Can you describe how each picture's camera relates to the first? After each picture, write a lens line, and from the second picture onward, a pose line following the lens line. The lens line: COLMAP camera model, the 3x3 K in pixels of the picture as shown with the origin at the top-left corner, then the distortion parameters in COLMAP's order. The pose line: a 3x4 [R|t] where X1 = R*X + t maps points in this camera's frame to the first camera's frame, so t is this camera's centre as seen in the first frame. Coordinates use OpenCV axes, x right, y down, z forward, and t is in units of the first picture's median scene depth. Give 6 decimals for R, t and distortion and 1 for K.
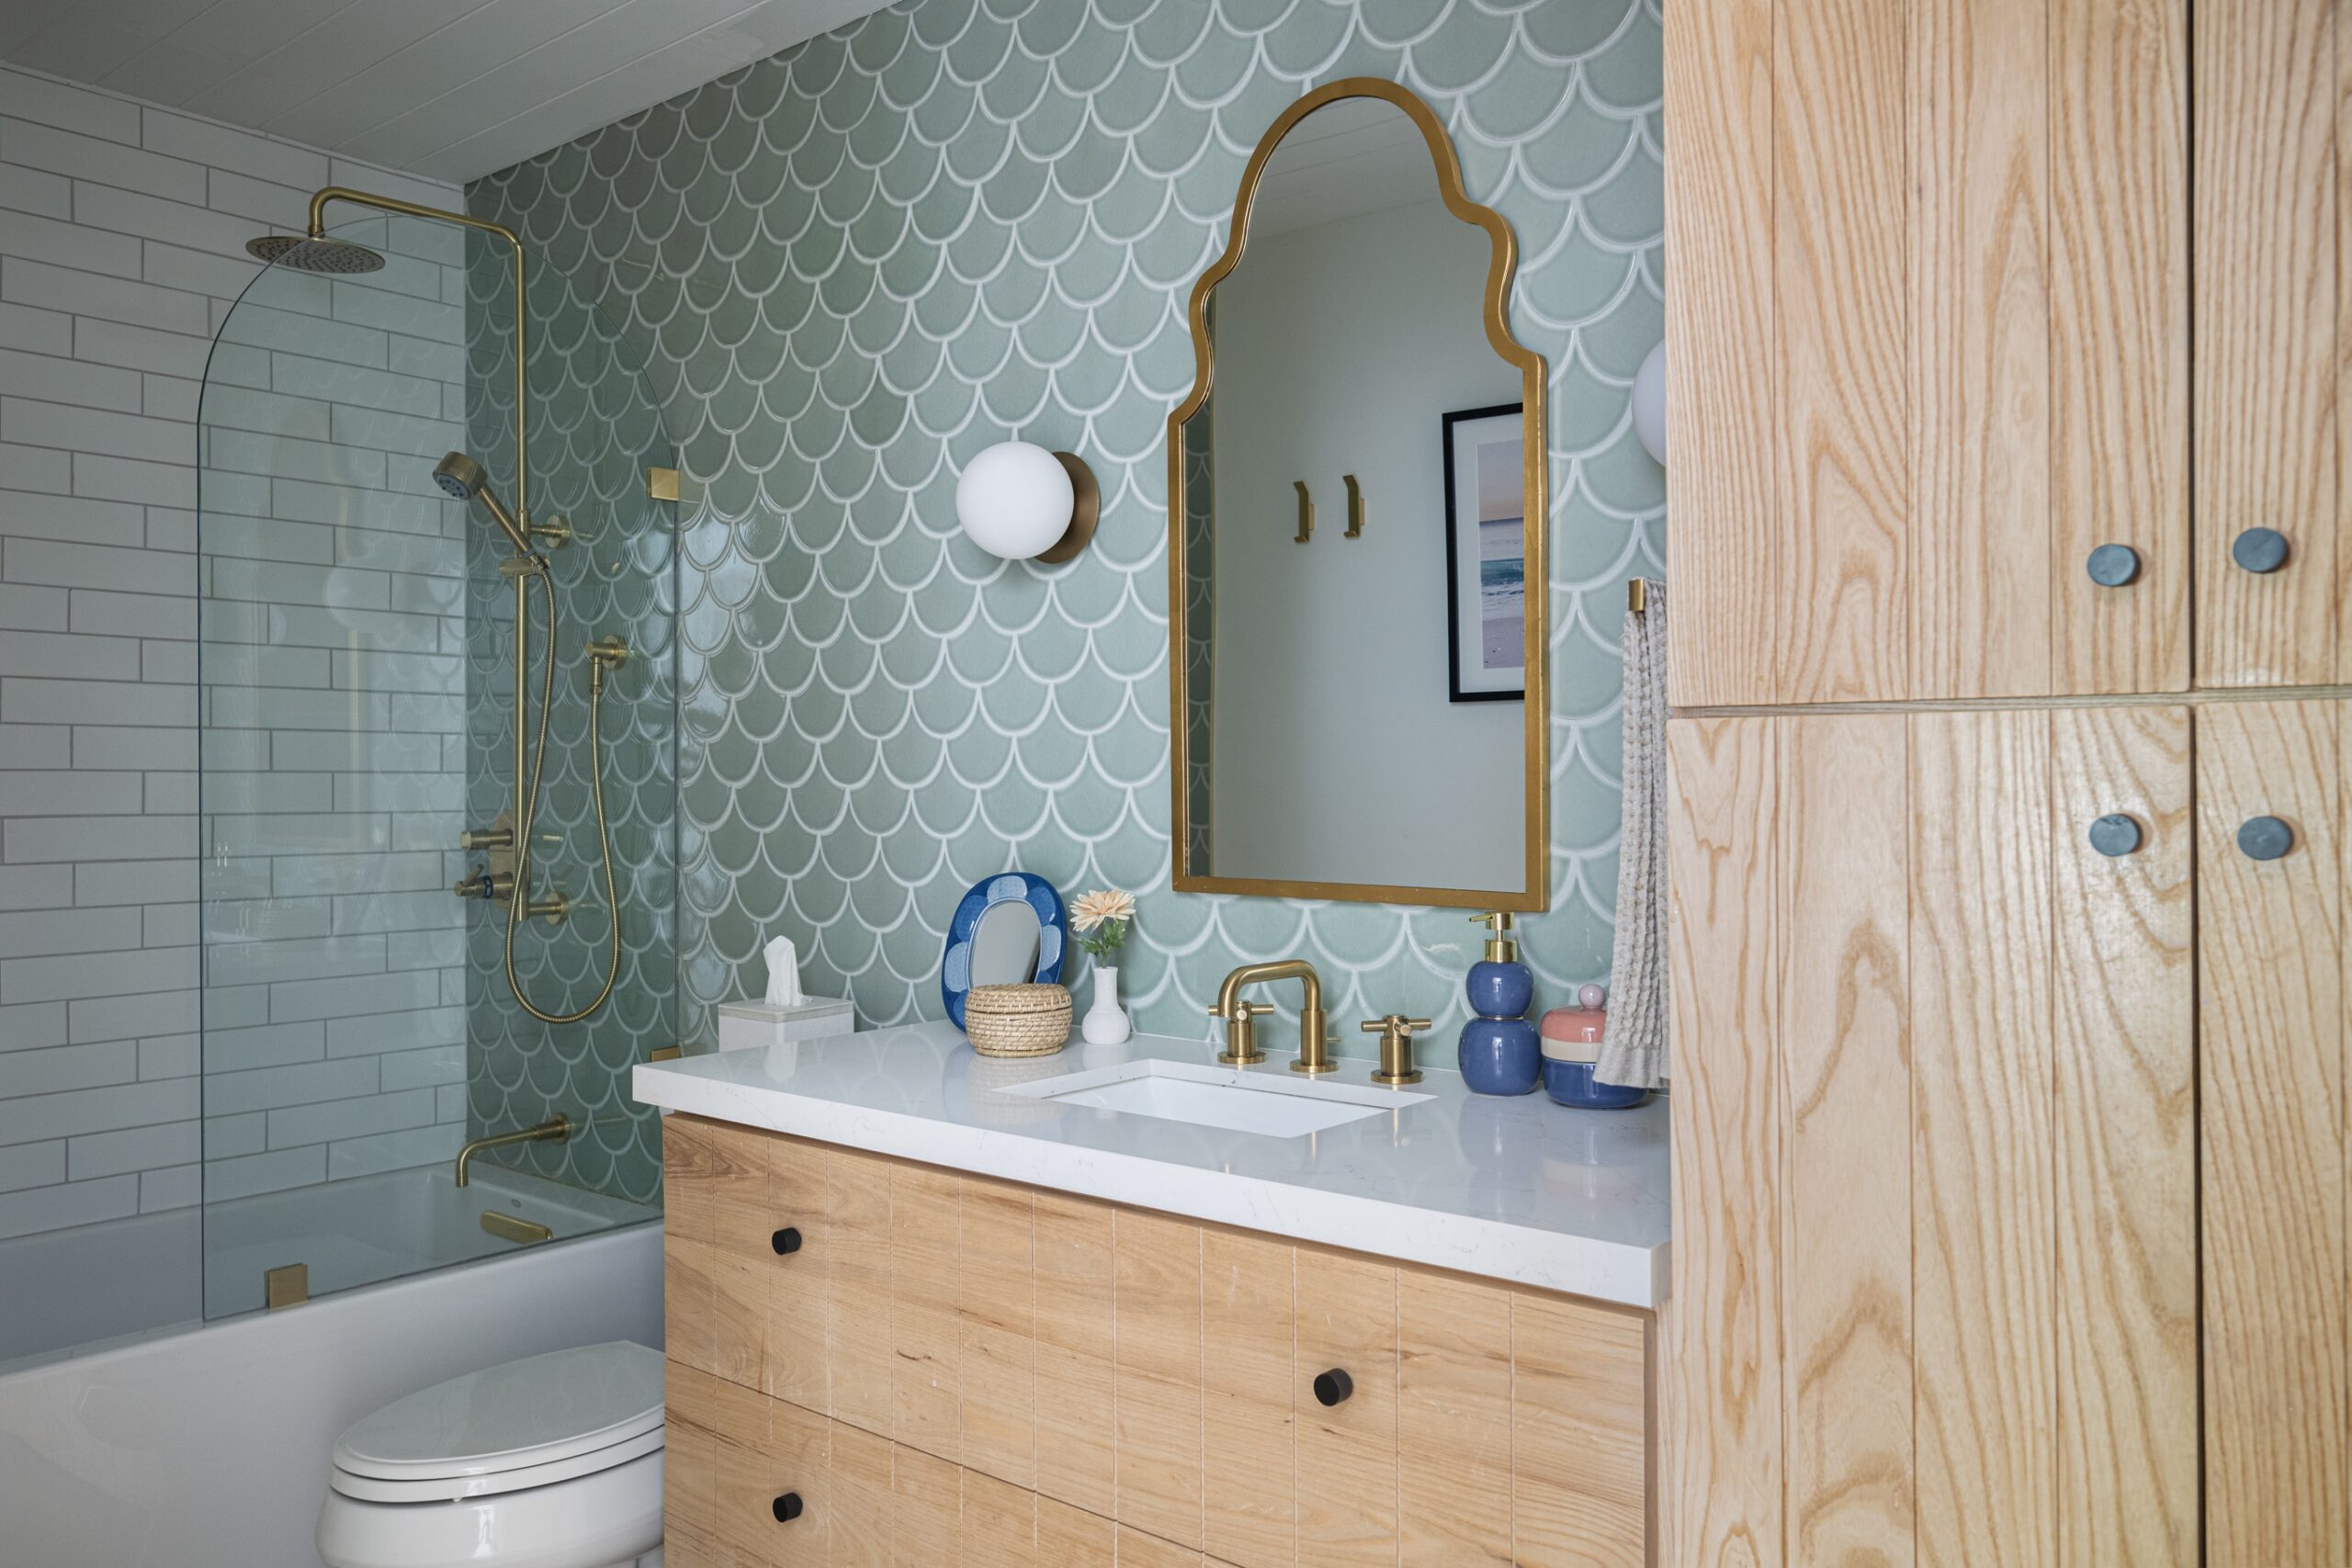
lens RADIAL K [[1726.5, 0, 1050.0], [0, 1726.5, 839.3], [0, 0, 1]] dist [-0.004951, 0.004912]
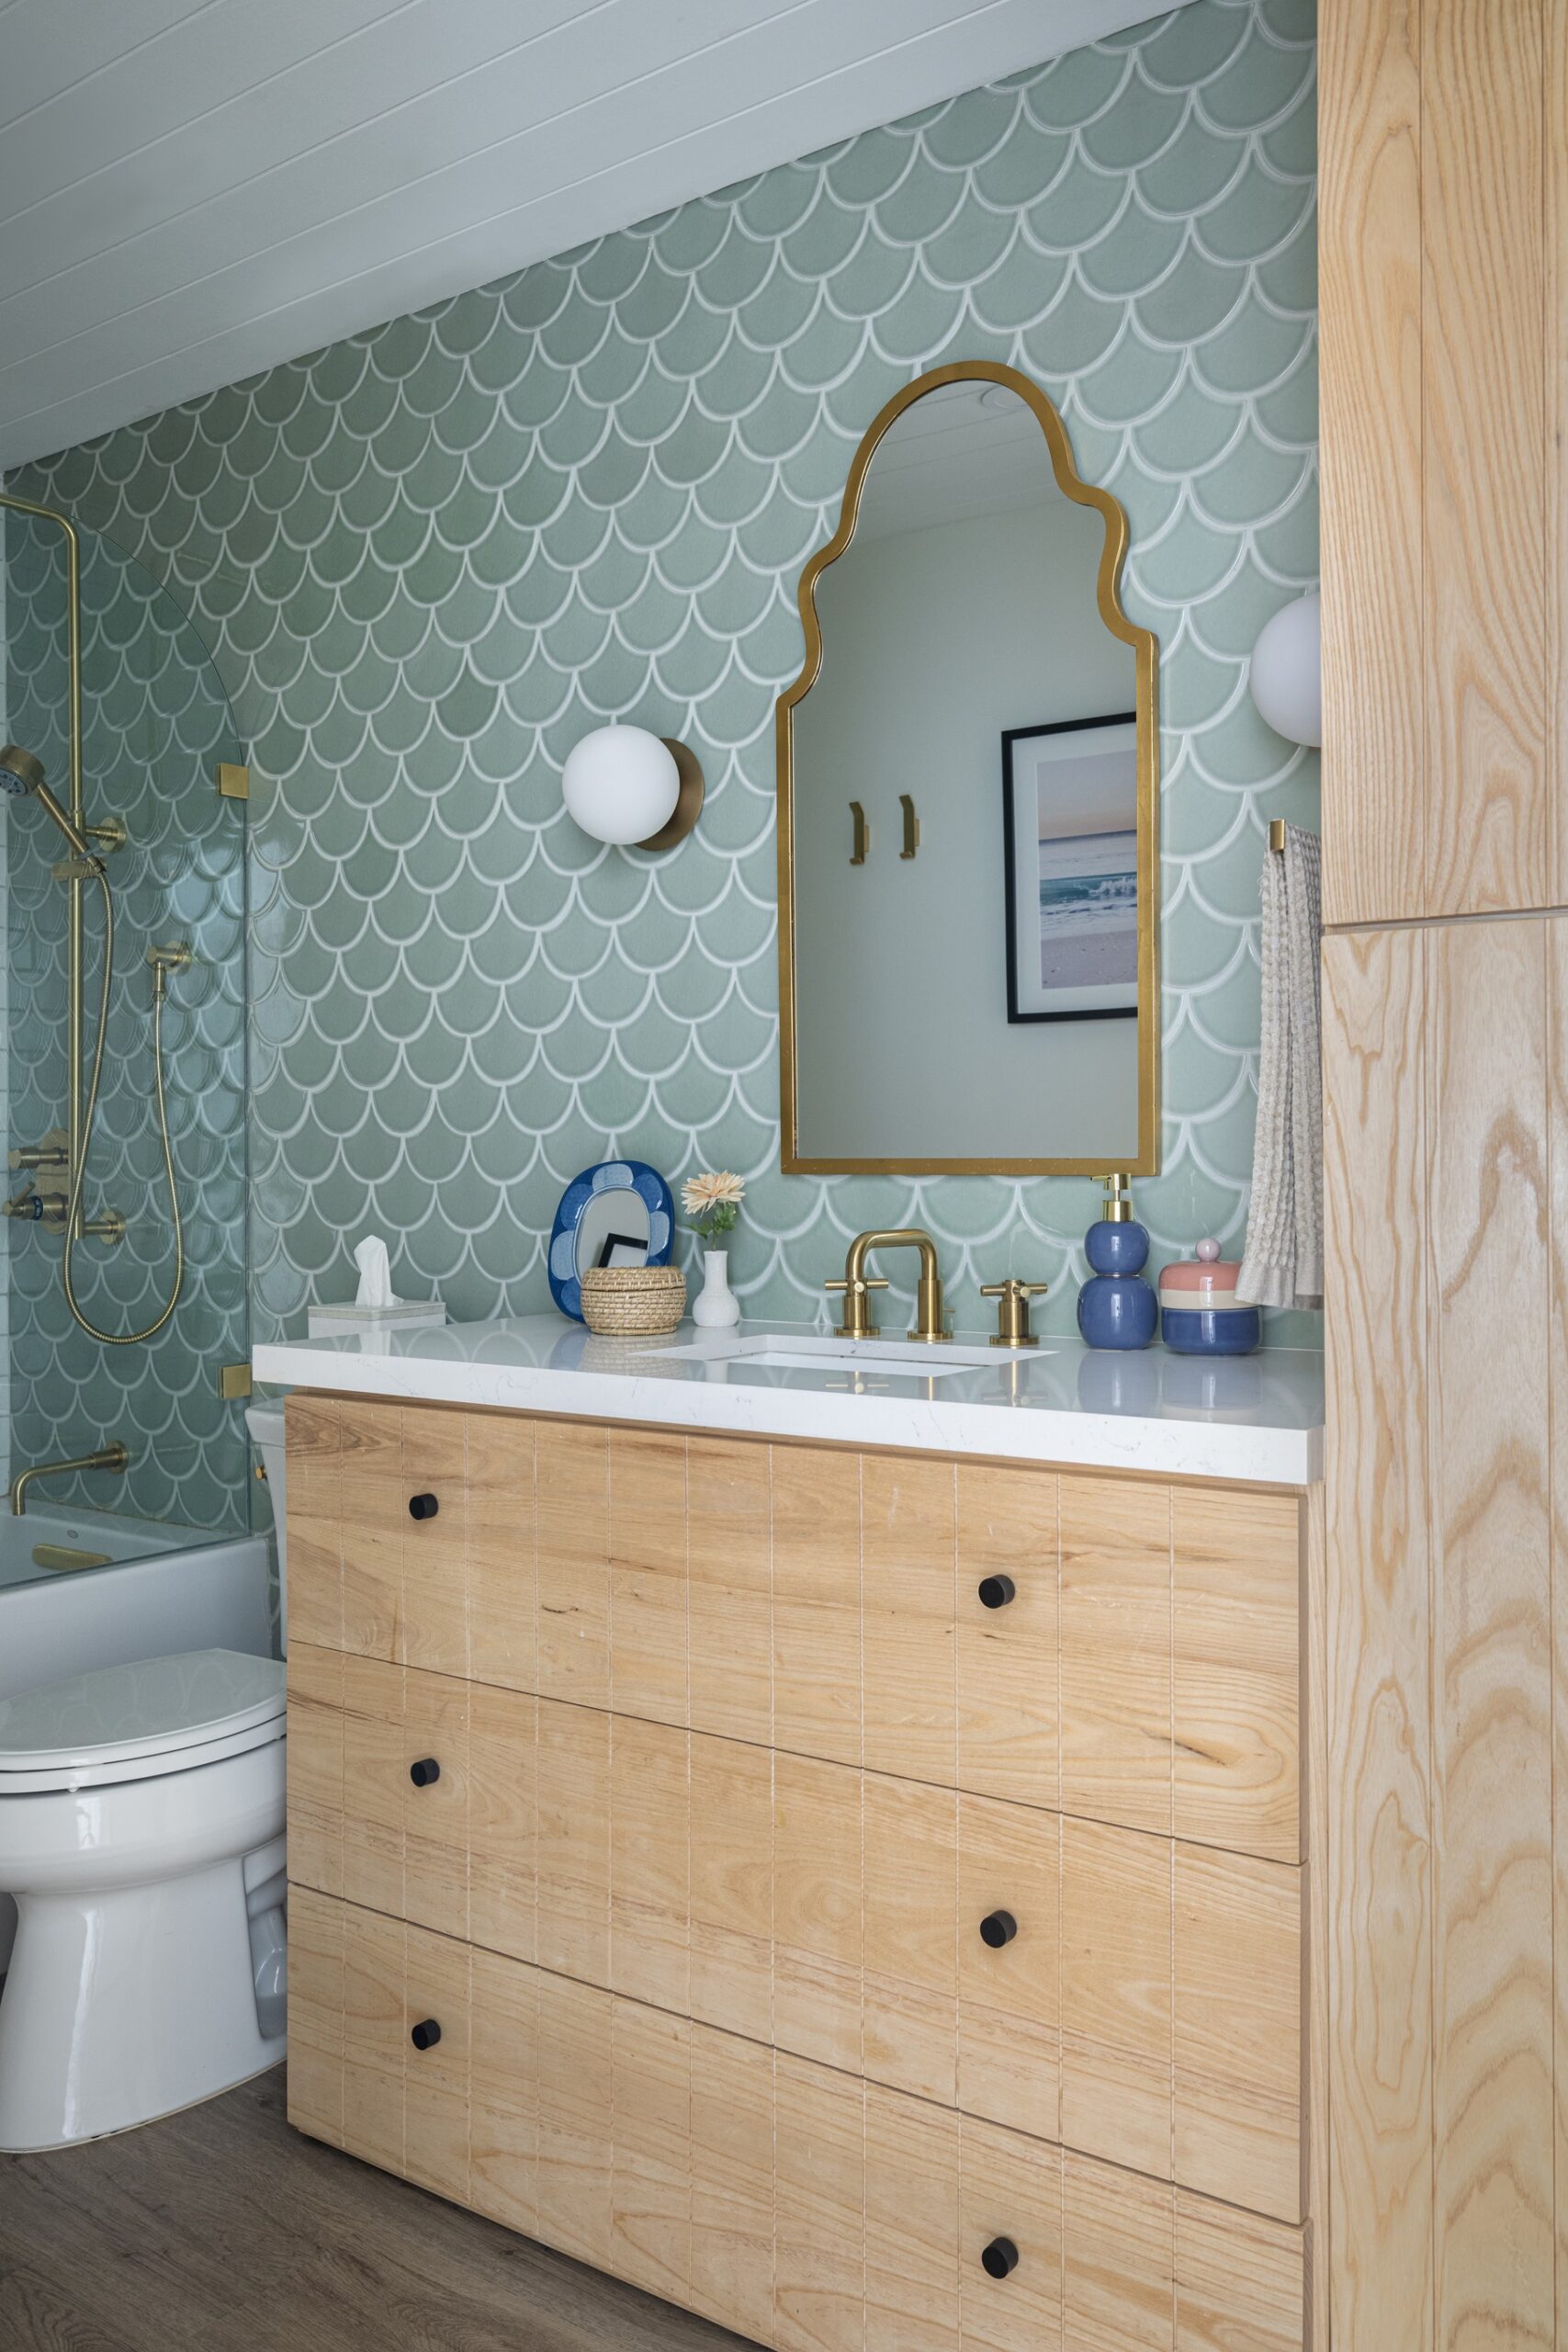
lens RADIAL K [[1809.5, 0, 685.8], [0, 1809.5, 1233.4], [0, 0, 1]] dist [-0.005901, 0.006062]
pose [[0.997129, -0.009512, 0.075121, -0.079481], [0.008574, 0.999881, 0.012798, 0.062525], [-0.075234, -0.012117, 0.997092, -0.062585]]
